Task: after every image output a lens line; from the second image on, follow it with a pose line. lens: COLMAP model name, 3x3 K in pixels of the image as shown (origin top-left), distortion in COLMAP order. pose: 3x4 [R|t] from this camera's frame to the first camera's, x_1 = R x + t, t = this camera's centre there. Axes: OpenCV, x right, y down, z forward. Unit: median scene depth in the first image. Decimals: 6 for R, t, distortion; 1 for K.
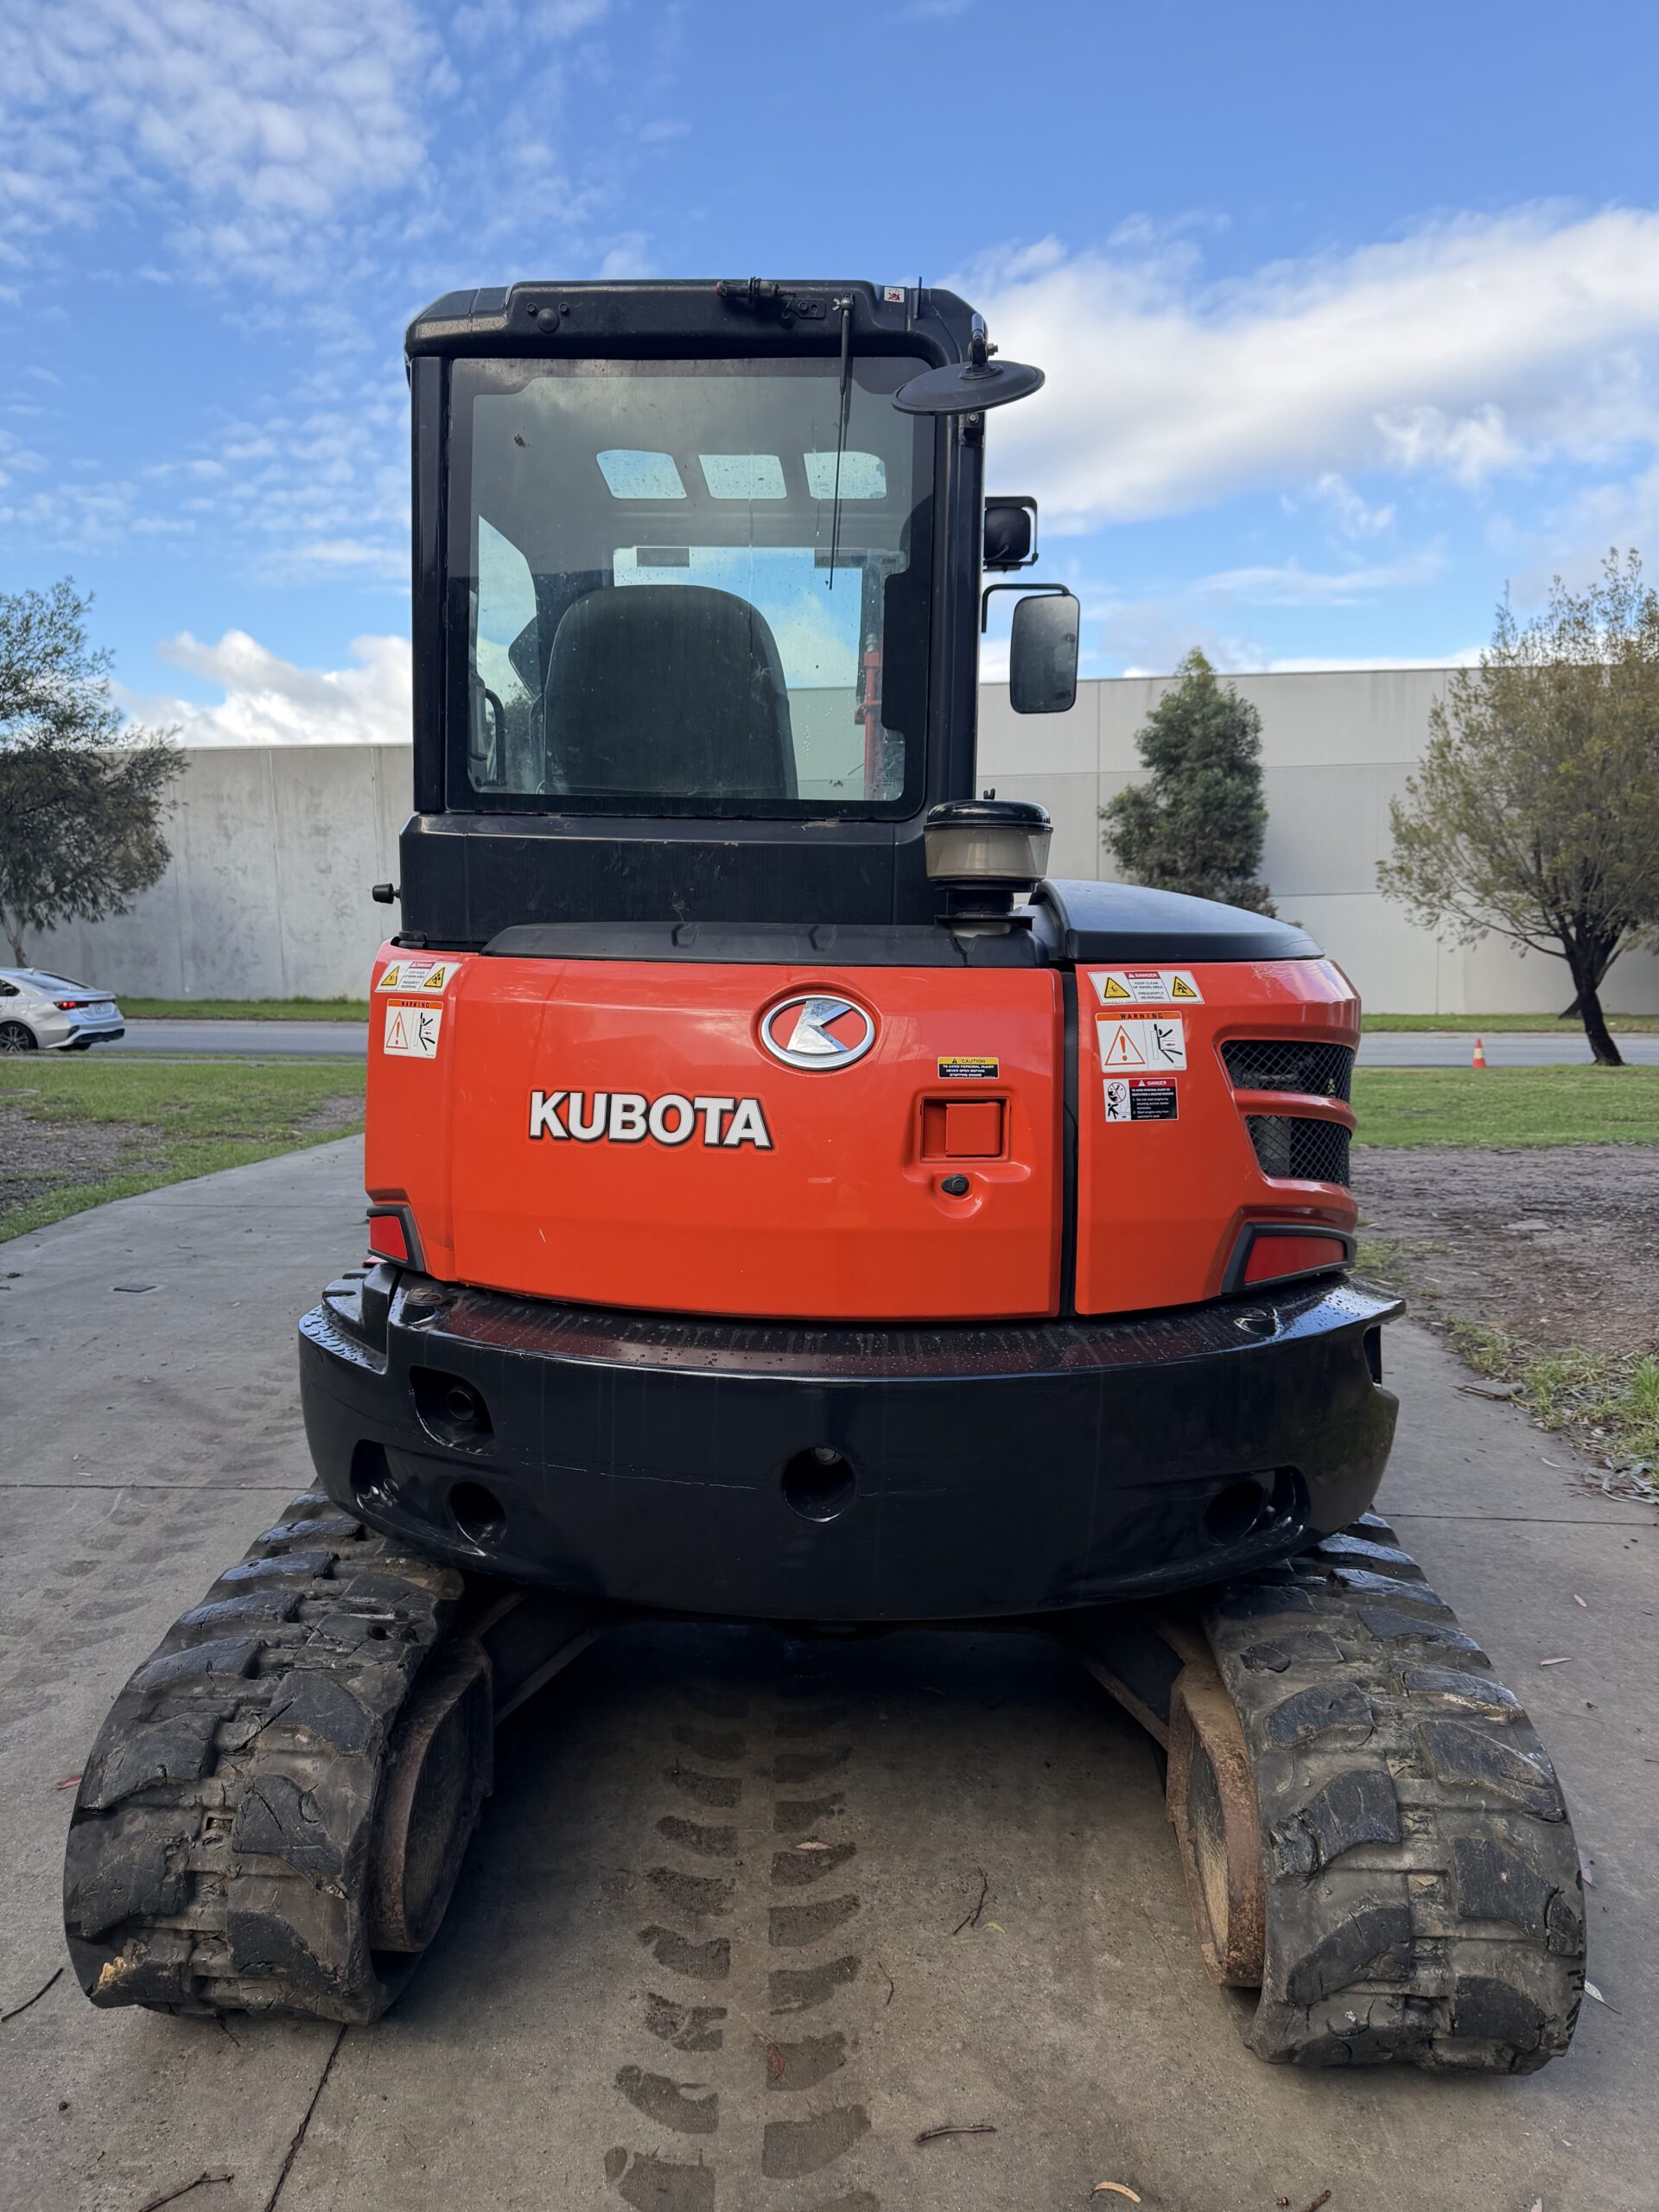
lens RADIAL K [[1669.2, 0, 829.5], [0, 1669.2, 1106.0], [0, 0, 1]] dist [0.083761, -0.129601]
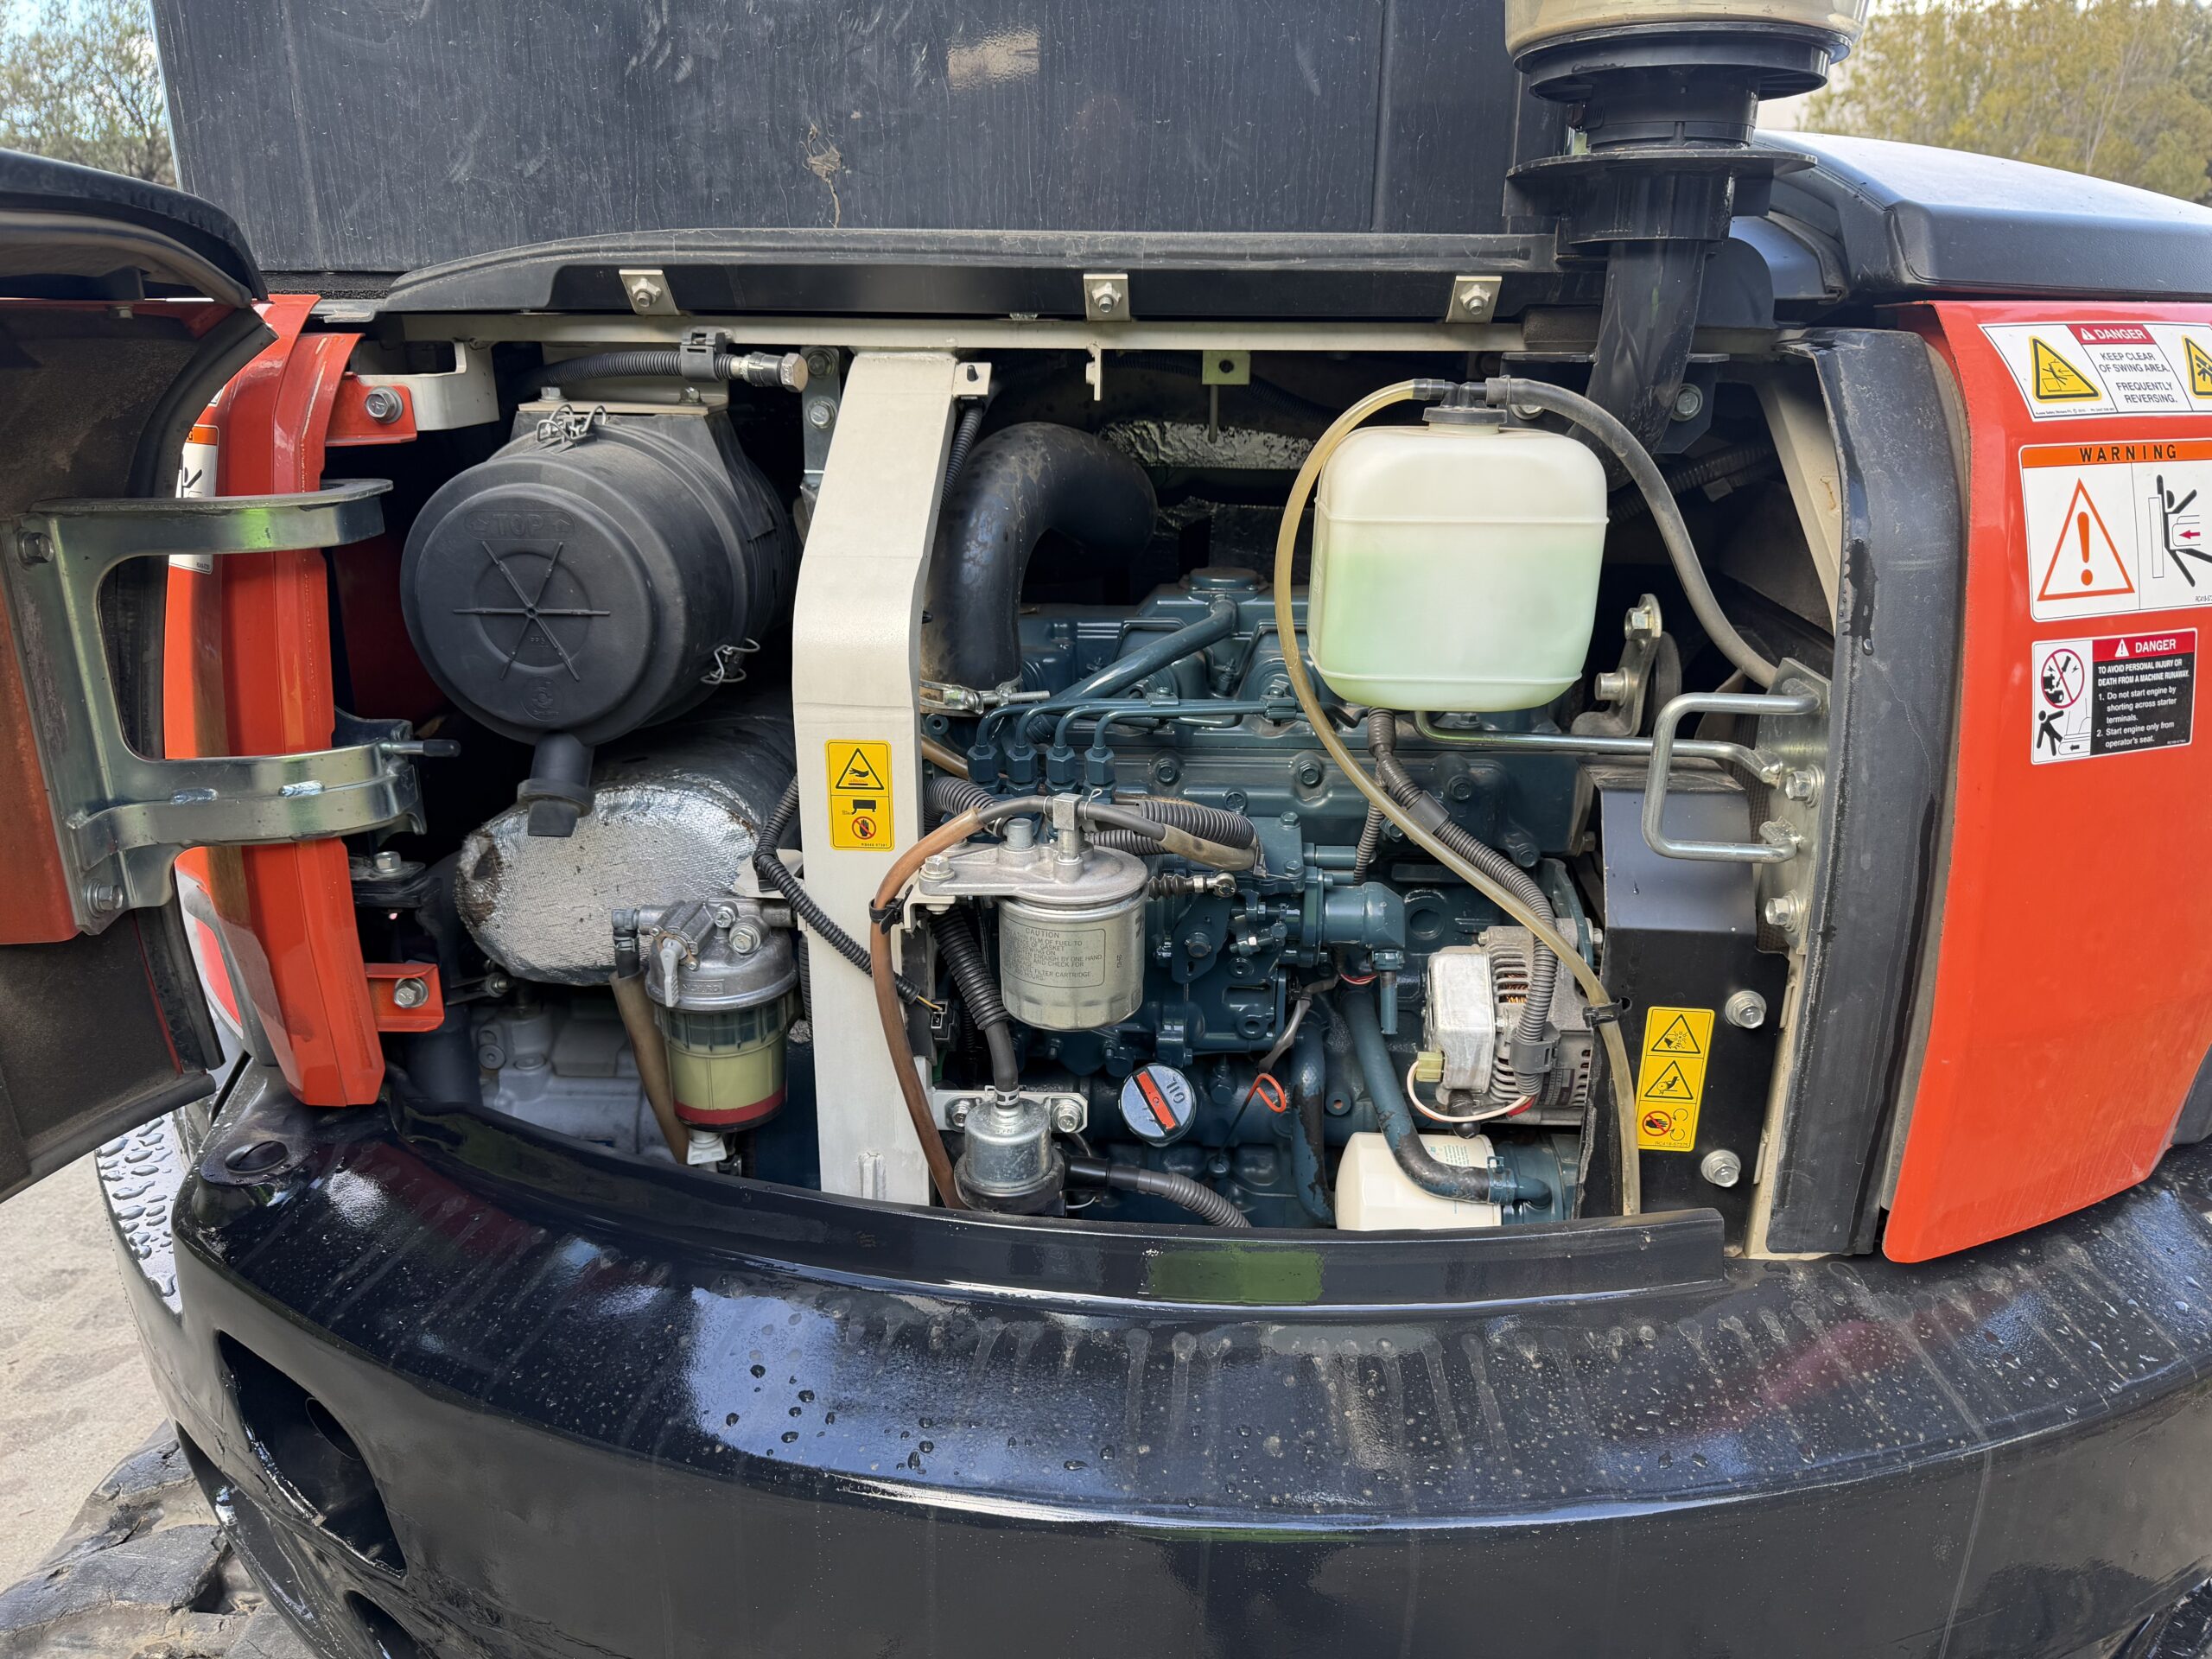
lens RADIAL K [[1669.2, 0, 1108.4], [0, 1669.2, 871.6], [0, 0, 1]] dist [0.083761, -0.129601]
pose [[0.999973, -0.006596, -0.003158, -0.026528], [0.007097, 0.979503, 0.201304, -0.040530], [0.001765, -0.201321, 0.979524, 0.635878]]
